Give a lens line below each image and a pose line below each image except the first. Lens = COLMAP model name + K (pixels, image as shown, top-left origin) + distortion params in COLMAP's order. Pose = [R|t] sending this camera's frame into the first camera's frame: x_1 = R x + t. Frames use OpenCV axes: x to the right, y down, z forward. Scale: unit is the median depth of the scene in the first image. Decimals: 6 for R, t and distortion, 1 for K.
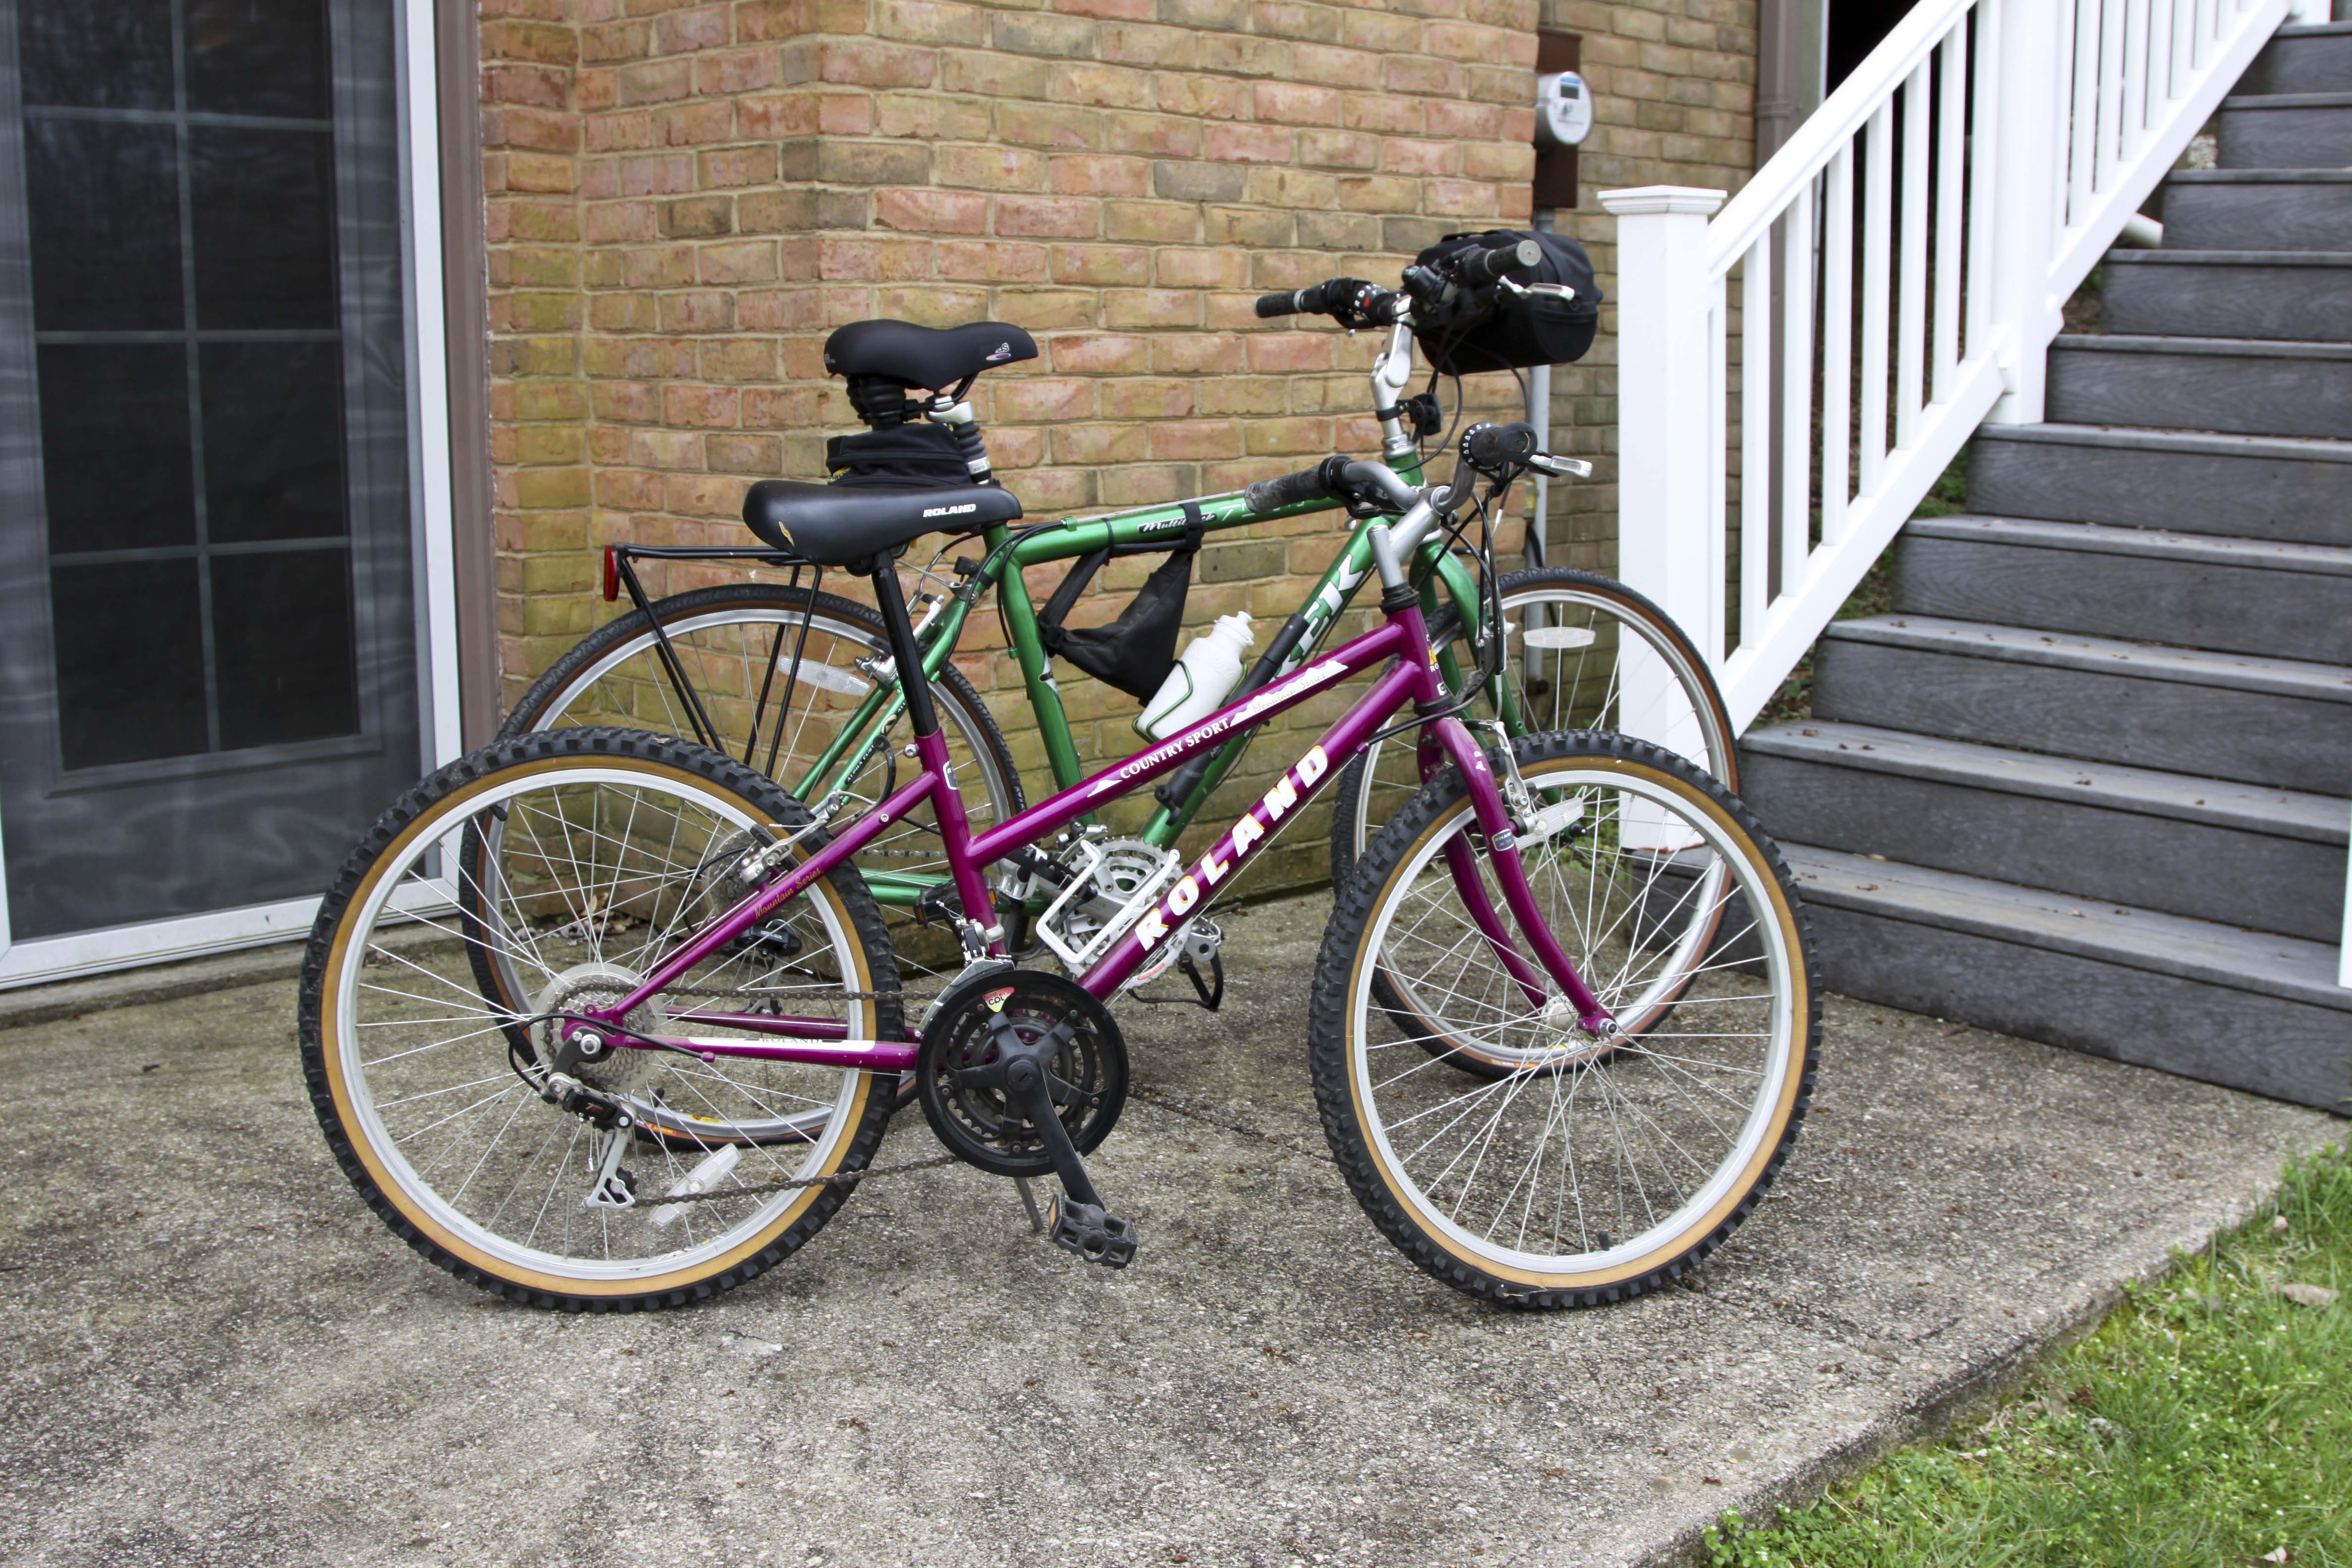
lens RADIAL K [[2477.6, 0, 1210.3], [0, 2477.6, 788.1], [0, 0, 1]] dist [-0.115654, 0.003059]
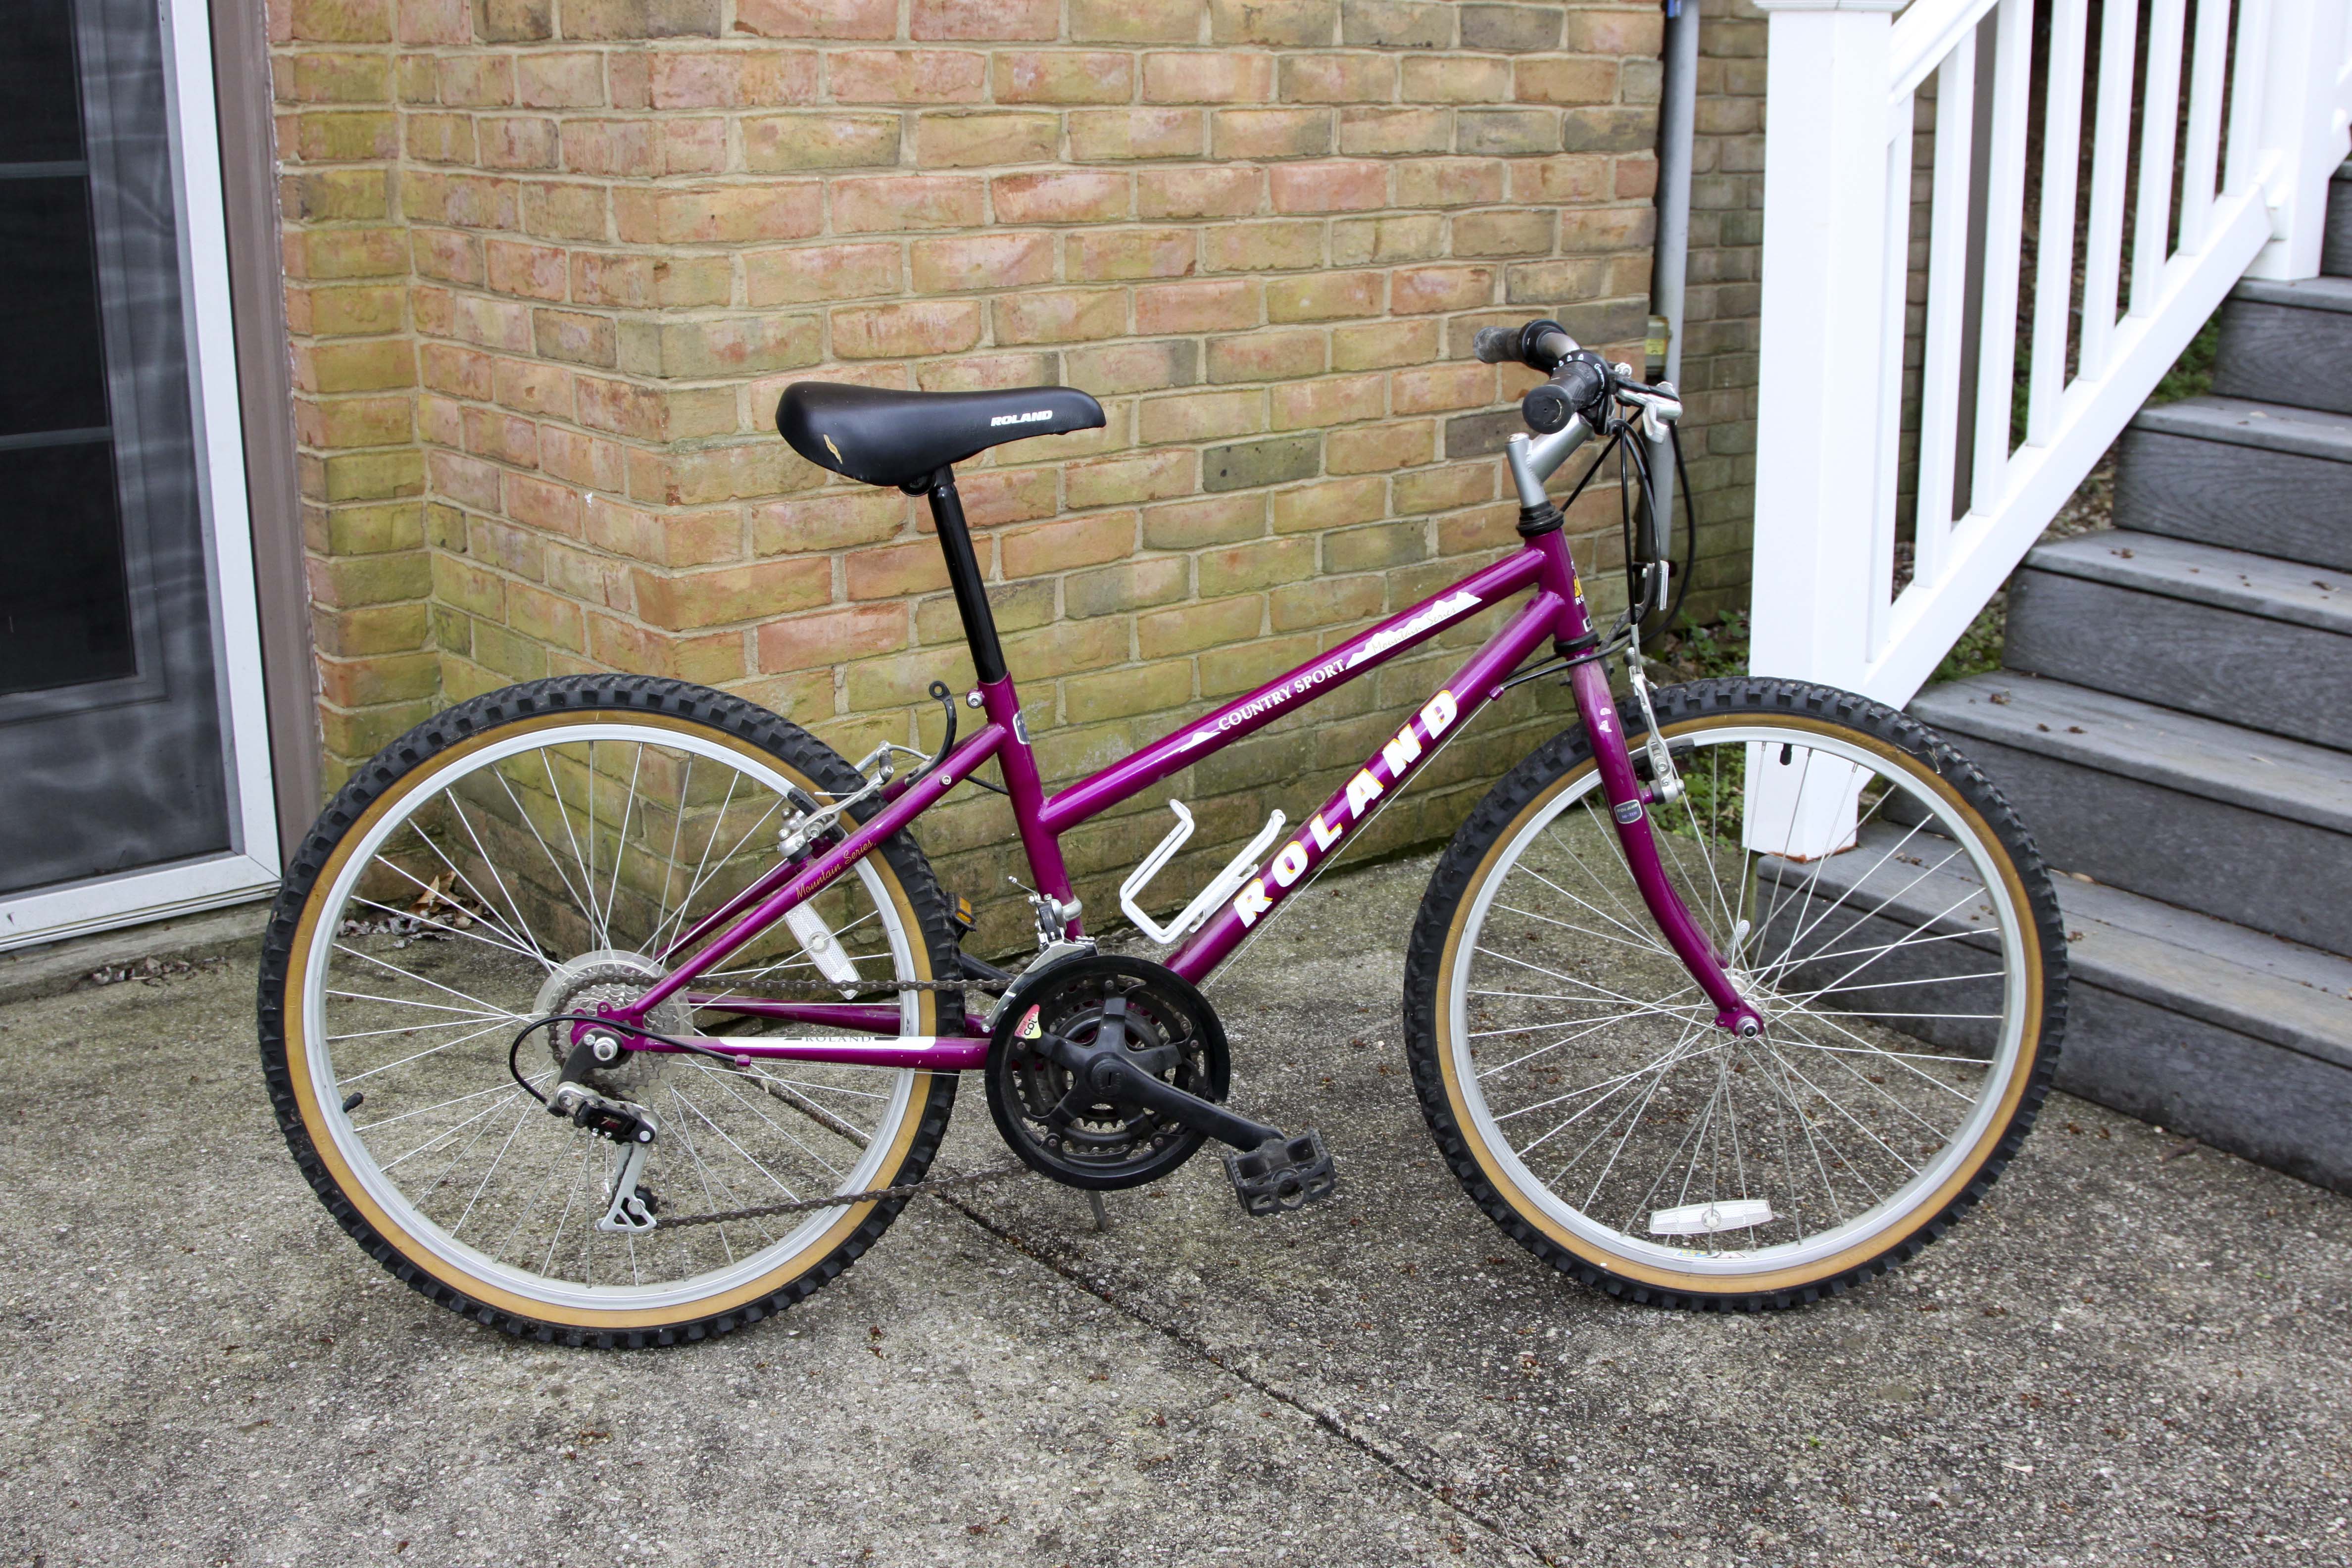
lens RADIAL K [[2492.8, 0, 1198.0], [0, 2492.8, 781.6], [0, 0, 1]] dist [-0.140620, 0.086992]
pose [[0.997514, 0.025458, -0.065708, 0.057507], [-0.018567, 0.994463, 0.103432, -0.089704], [0.067978, -0.101955, 0.992464, 0.278594]]
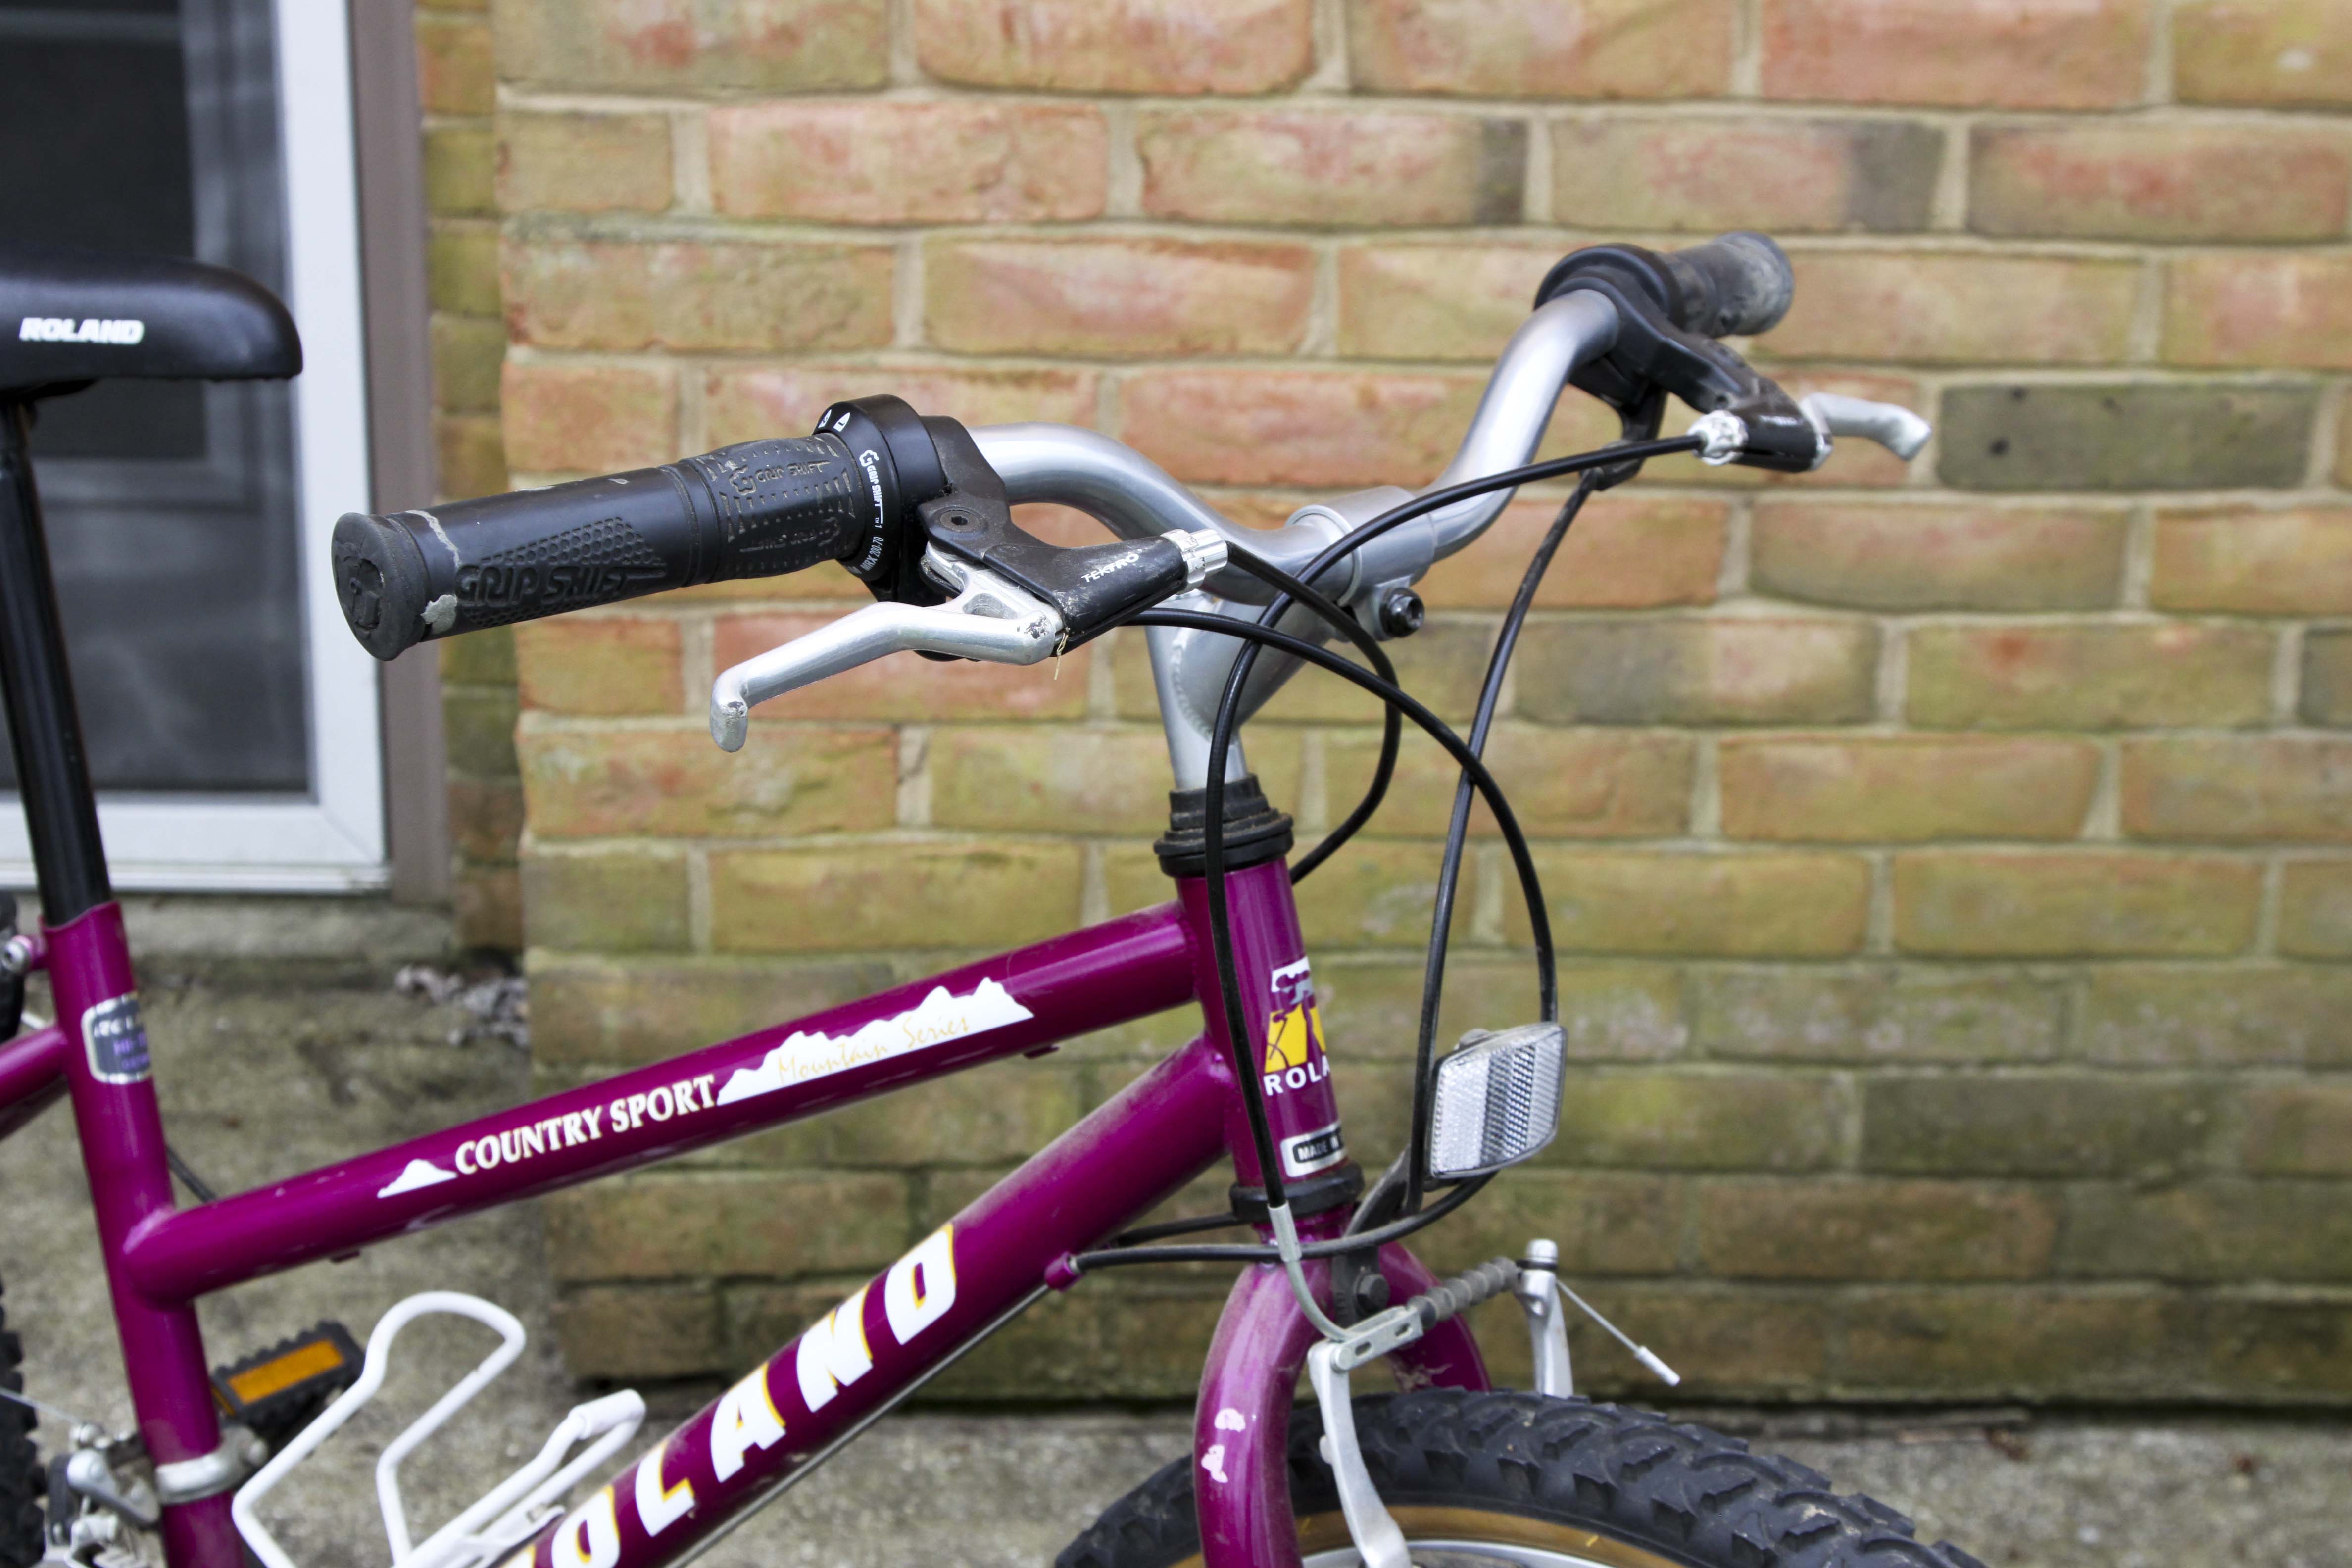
lens RADIAL K [[4106.1, 0, 1217.6], [0, 4106.1, 790.0], [0, 0, 1]] dist [0.025980, 0.128815]
pose [[0.742512, 0.240991, -0.624980, 0.331547], [-0.142915, 0.968550, 0.203680, -0.171219], [0.654409, -0.061915, 0.753601, 0.647579]]
